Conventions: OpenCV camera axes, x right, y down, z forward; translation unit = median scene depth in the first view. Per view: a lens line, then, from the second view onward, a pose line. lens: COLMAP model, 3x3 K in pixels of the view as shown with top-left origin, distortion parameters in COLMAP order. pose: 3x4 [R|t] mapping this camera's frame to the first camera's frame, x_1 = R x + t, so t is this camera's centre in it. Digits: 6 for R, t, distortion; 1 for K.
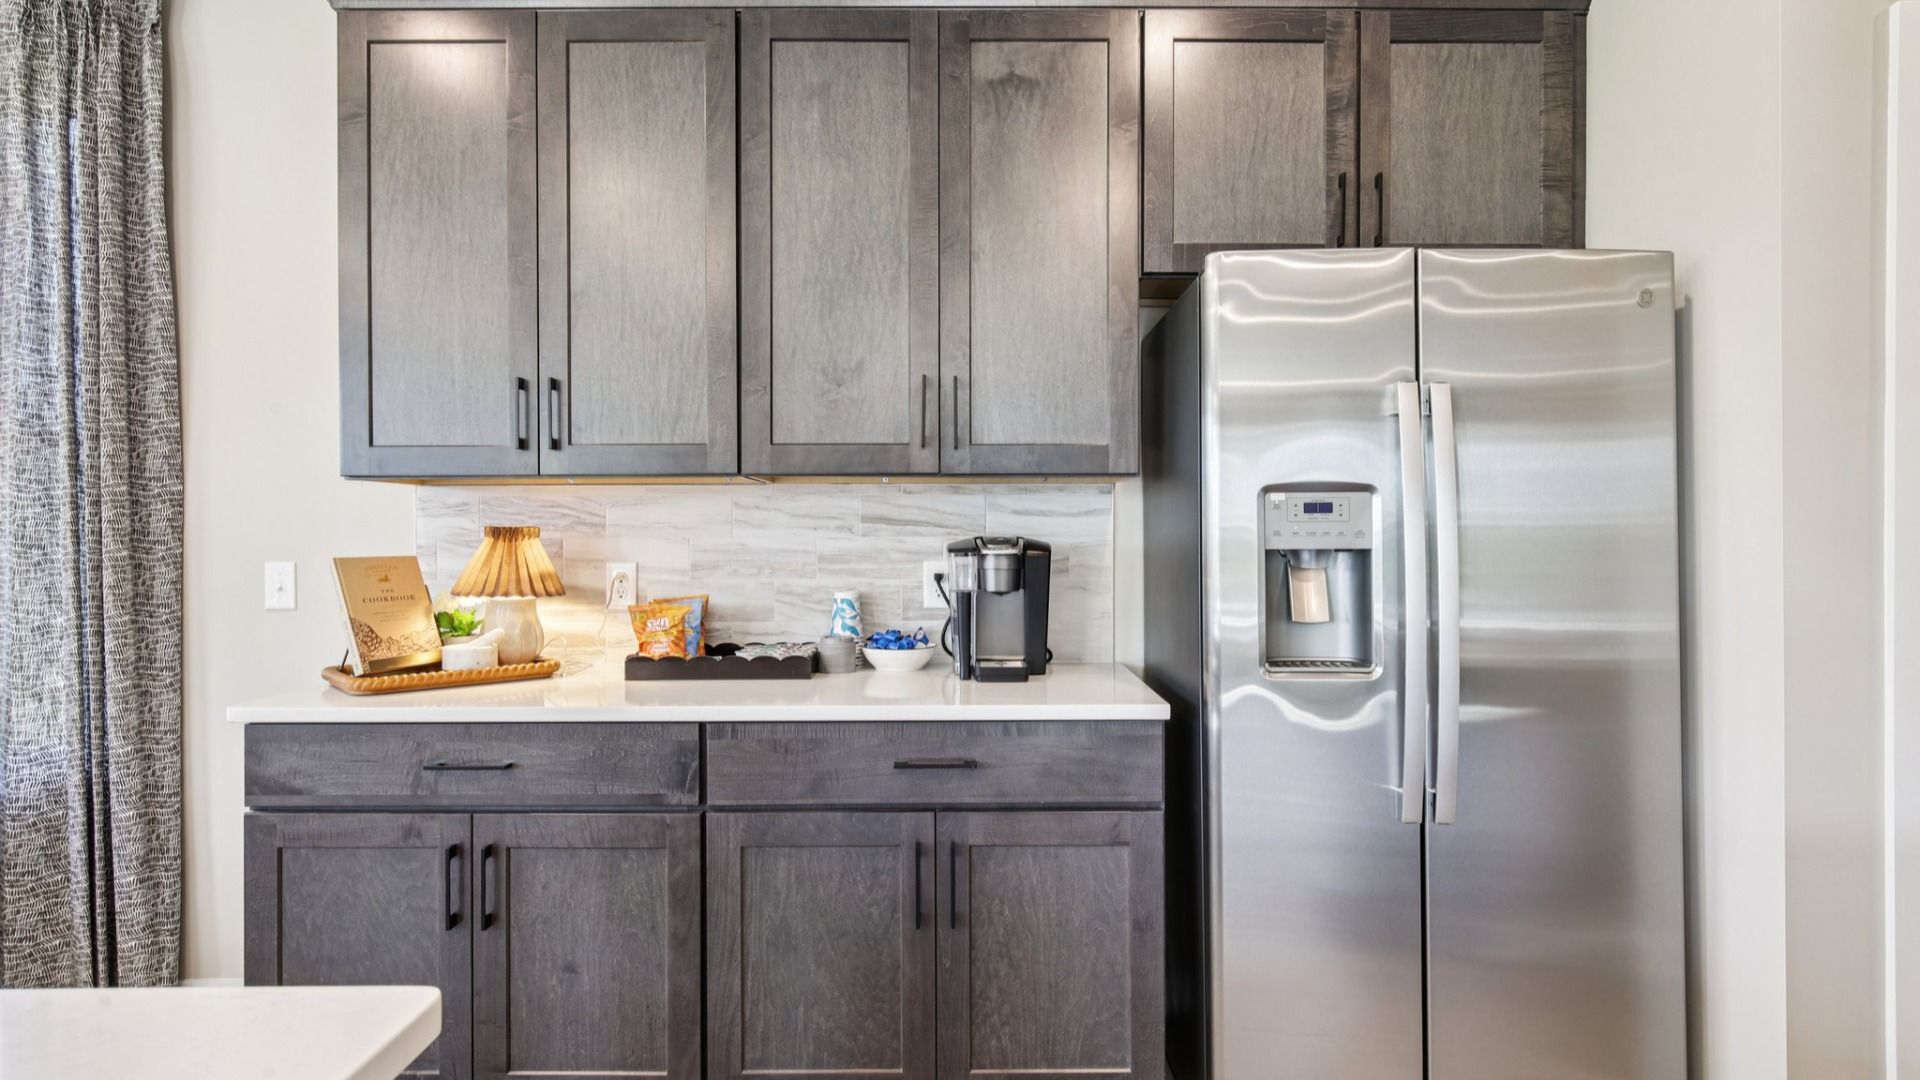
lens RADIAL K [[1015.6, 0, 960.0], [0, 1015.6, 540.0], [0, 0, 1]] dist [0.005047, 0.000491]
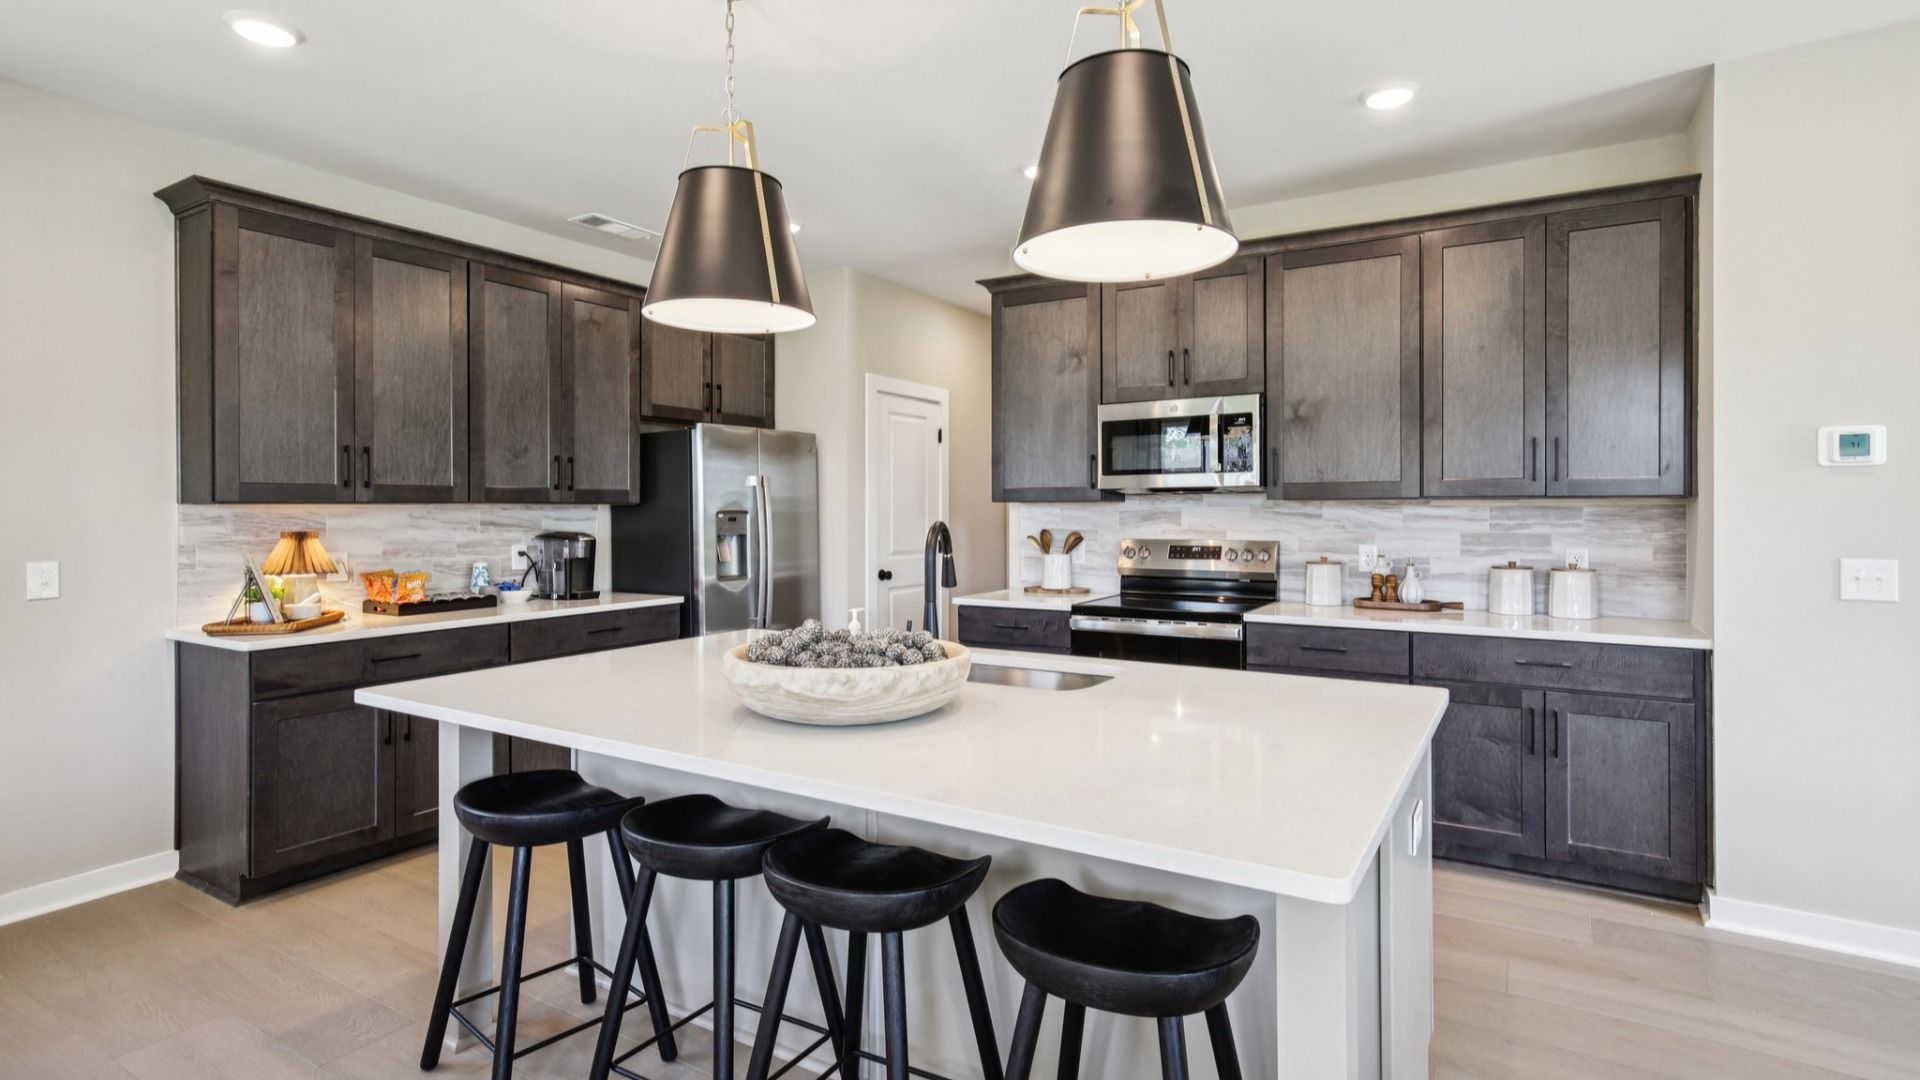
lens RADIAL K [[916.0, 0, 970.3], [0, 916.0, 509.0], [0, 0, 1]] dist [-0.006887, -0.000199]
pose [[0.520165, 0.000968, 0.854065, -1.187767], [0.010023, 0.999924, -0.007239, -0.029268], [-0.854007, 0.012326, 0.520116, -0.698192]]
